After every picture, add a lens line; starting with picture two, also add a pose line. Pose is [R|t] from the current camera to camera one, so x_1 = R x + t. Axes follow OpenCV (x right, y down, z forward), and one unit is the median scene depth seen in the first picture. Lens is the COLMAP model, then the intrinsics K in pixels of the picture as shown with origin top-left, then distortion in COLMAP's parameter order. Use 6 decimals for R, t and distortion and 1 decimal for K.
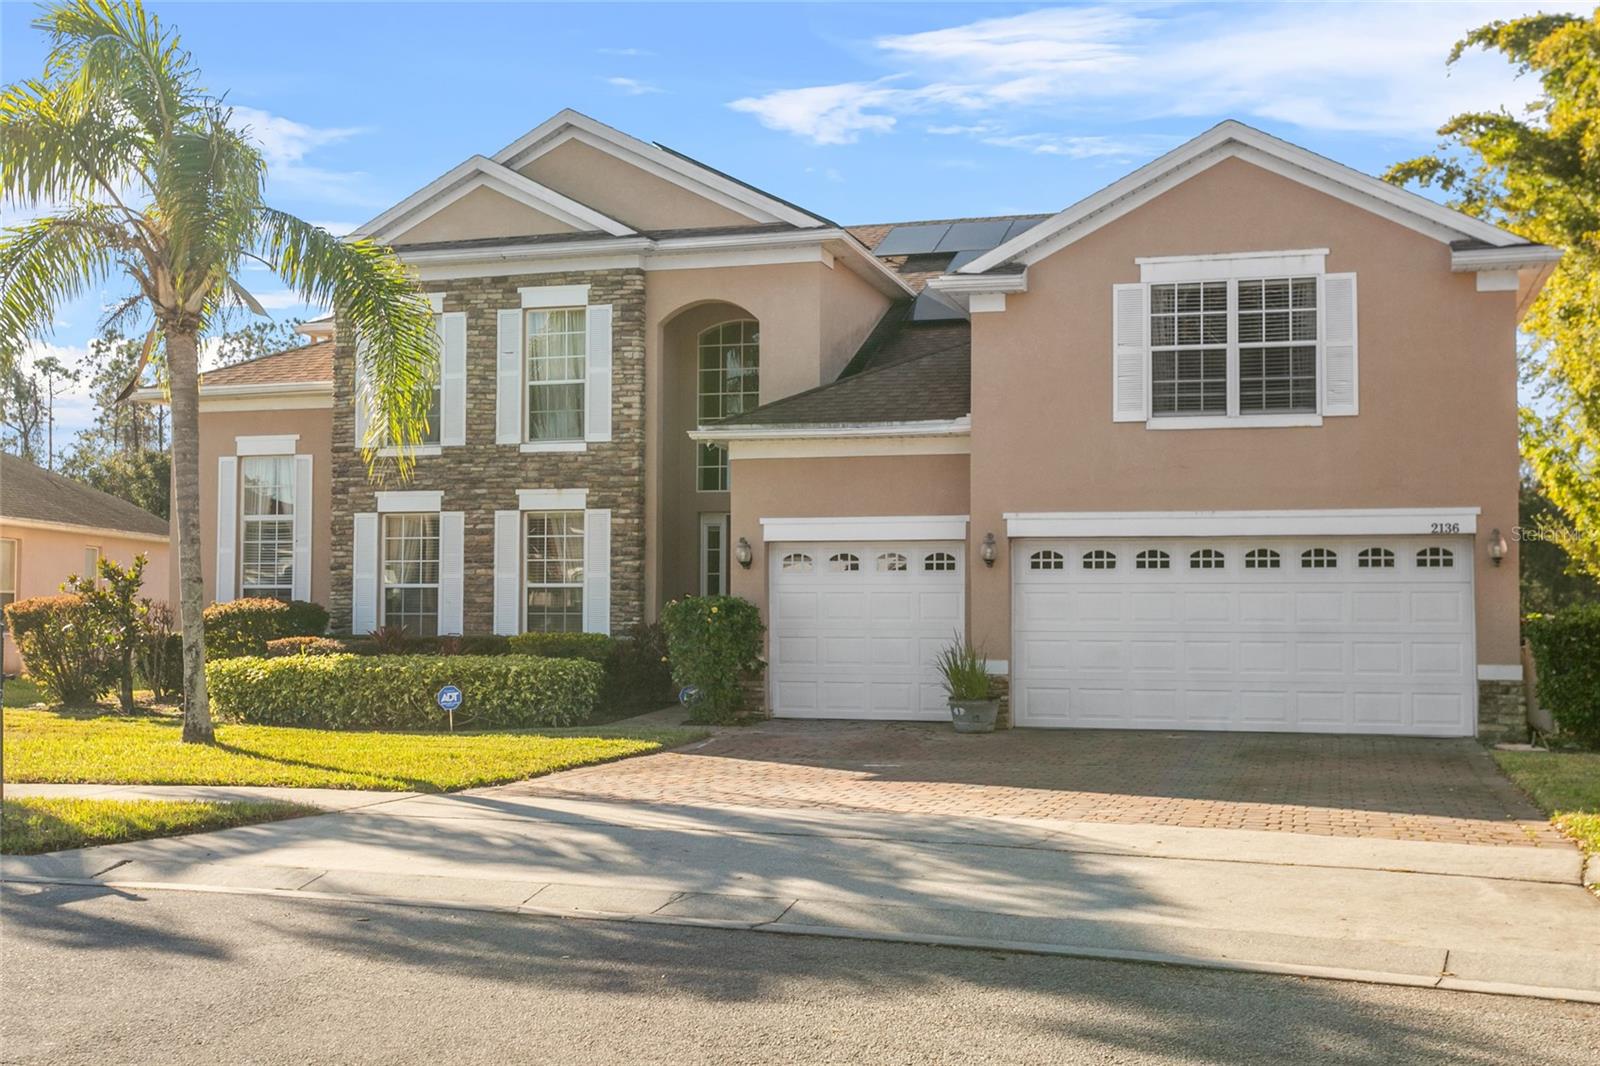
lens RADIAL K [[1895.1, 0, 798.5], [0, 1895.1, 534.0], [0, 0, 1]] dist [-0.005591, 0.000000]
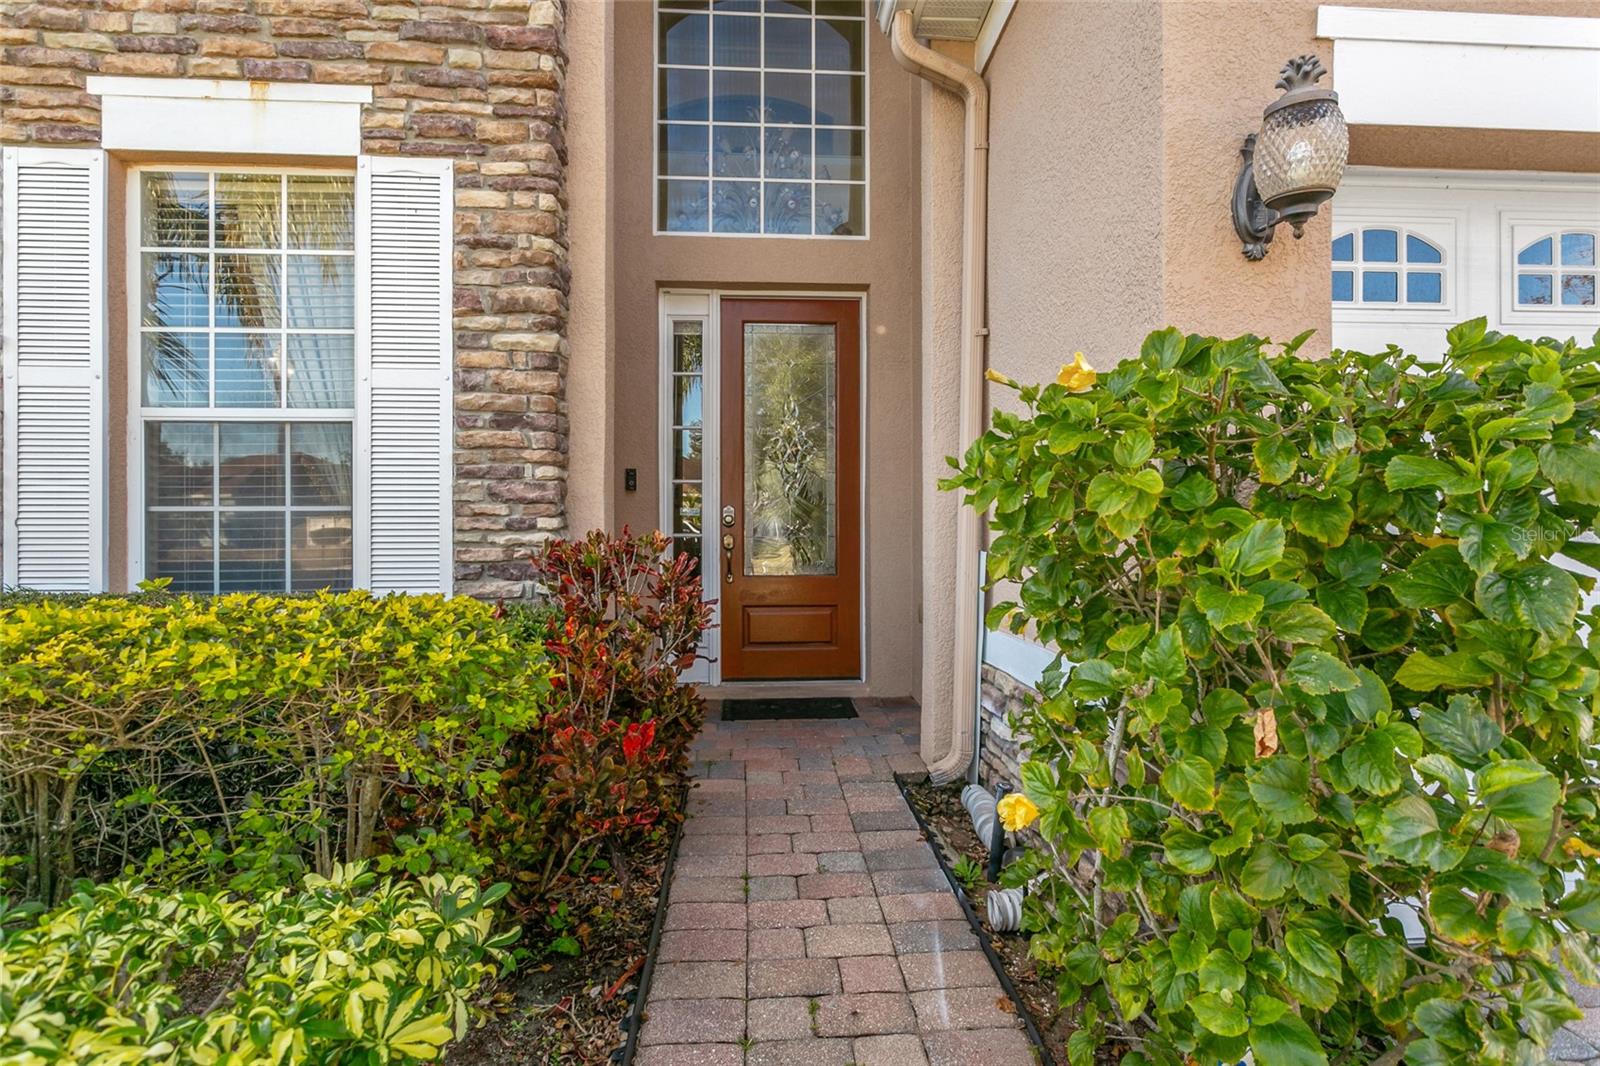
lens RADIAL K [[884.2, 0, 802.9], [0, 884.2, 526.0], [0, 0, 1]] dist [0.002903, 0.002044]
pose [[0.934258, -0.002140, 0.356592, -0.099283], [-0.009911, 0.999440, 0.031963, 0.040809], [-0.356460, -0.033396, 0.933713, 0.862876]]
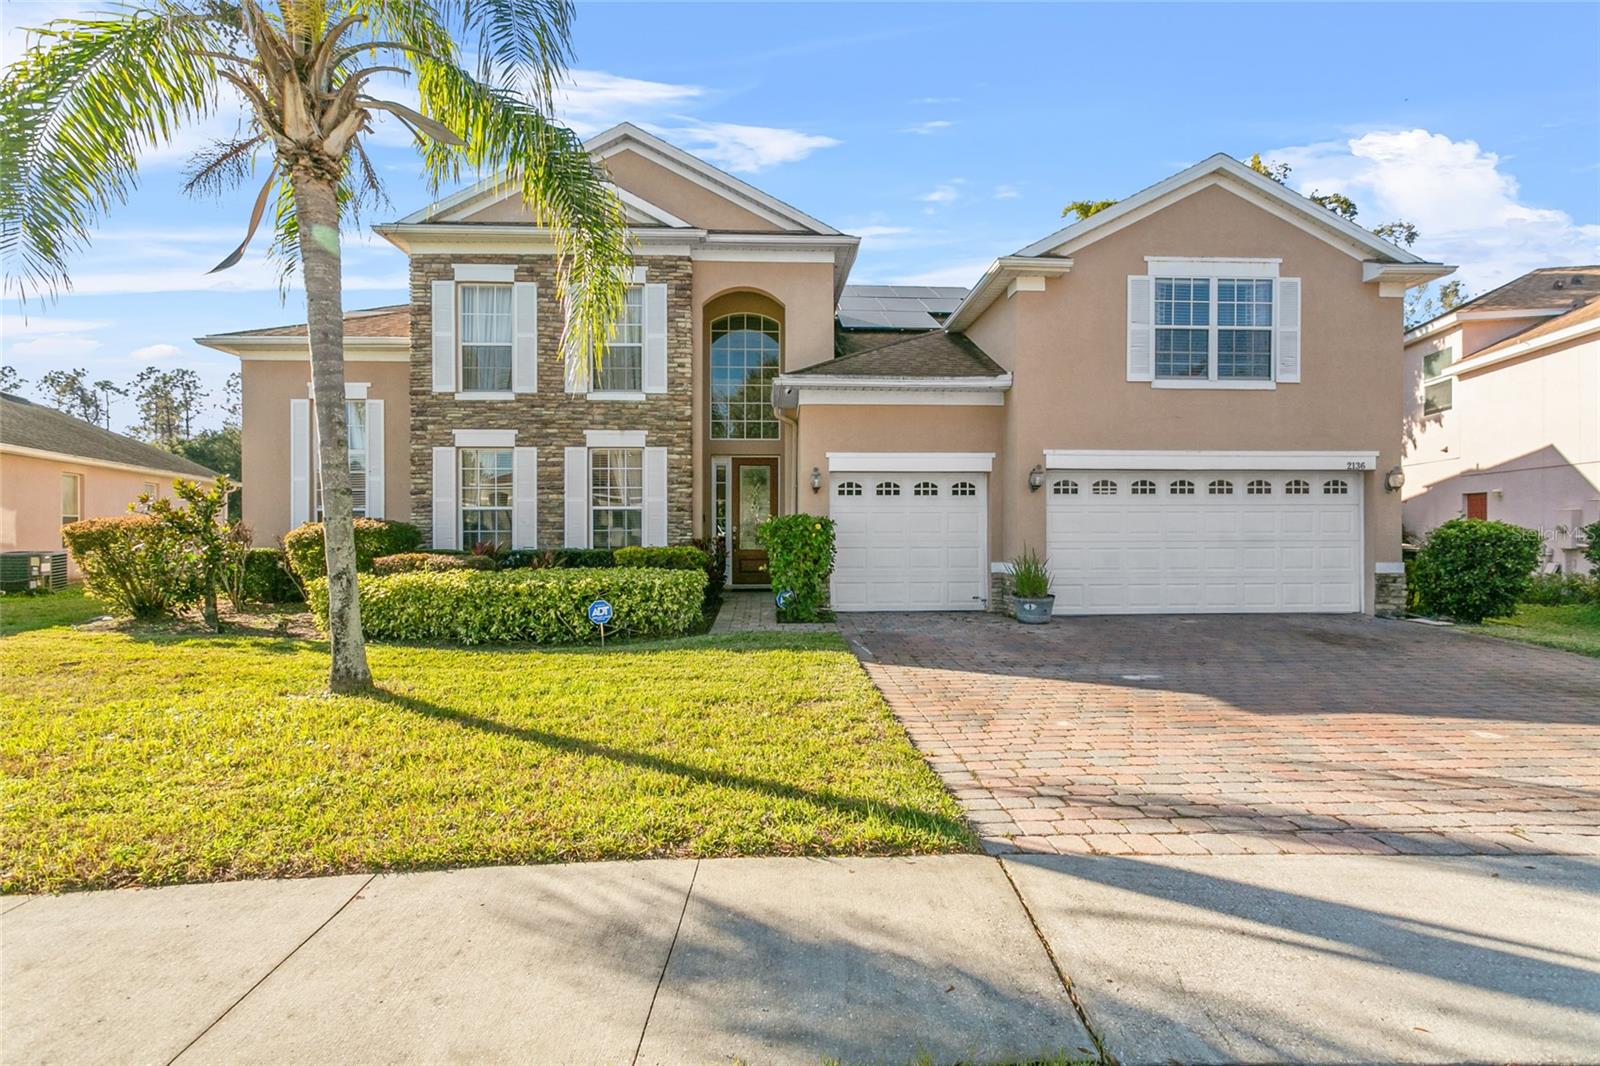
lens RADIAL K [[775.6, 0, 802.9], [0, 775.6, 532.6], [0, 0, 1]] dist [-0.005414, 0.004330]
pose [[0.938040, -0.006783, 0.346460, -0.197179], [-0.009191, 0.998970, 0.044444, 0.020130], [-0.346404, -0.044875, 0.937011, 0.491314]]
